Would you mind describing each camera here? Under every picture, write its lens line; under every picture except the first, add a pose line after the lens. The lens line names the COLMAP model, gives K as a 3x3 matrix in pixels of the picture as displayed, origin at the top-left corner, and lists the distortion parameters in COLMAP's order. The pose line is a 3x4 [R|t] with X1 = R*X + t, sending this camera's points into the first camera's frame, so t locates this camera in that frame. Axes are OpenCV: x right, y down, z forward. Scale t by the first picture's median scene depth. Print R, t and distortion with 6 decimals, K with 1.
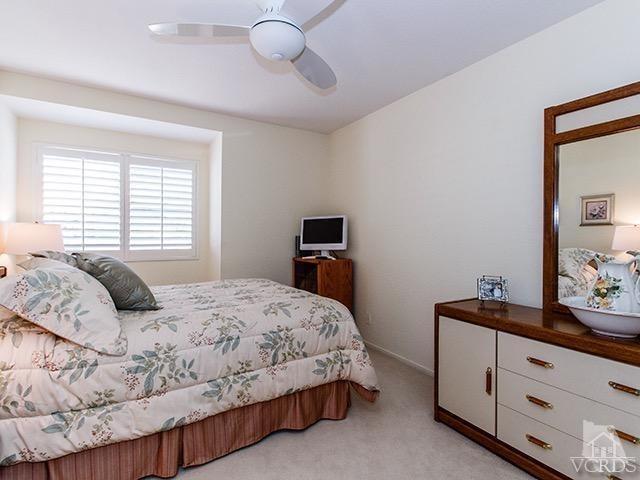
lens RADIAL K [[332.8, 0, 320.0], [0, 332.8, 240.0], [0, 0, 1]] dist [0.022180, -0.025726]
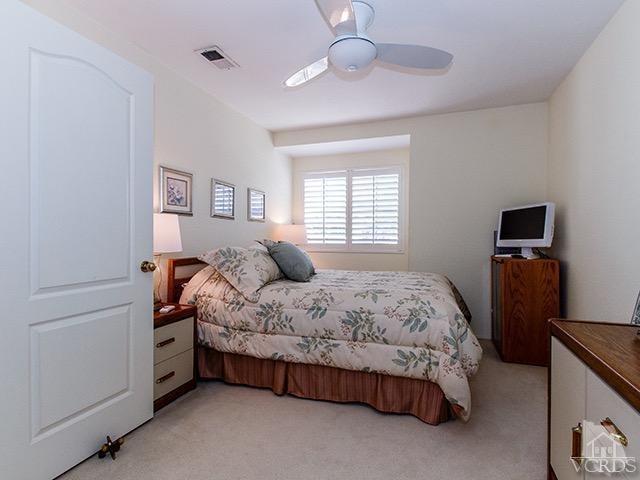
lens RADIAL K [[333.6, 0, 320.0], [0, 333.6, 240.0], [0, 0, 1]] dist [0.001353, -0.000175]
pose [[0.613056, 0.003887, -0.790030, 0.669879], [-0.010309, 0.999942, -0.003080, 0.038072], [0.789972, 0.010033, 0.613061, 0.211753]]
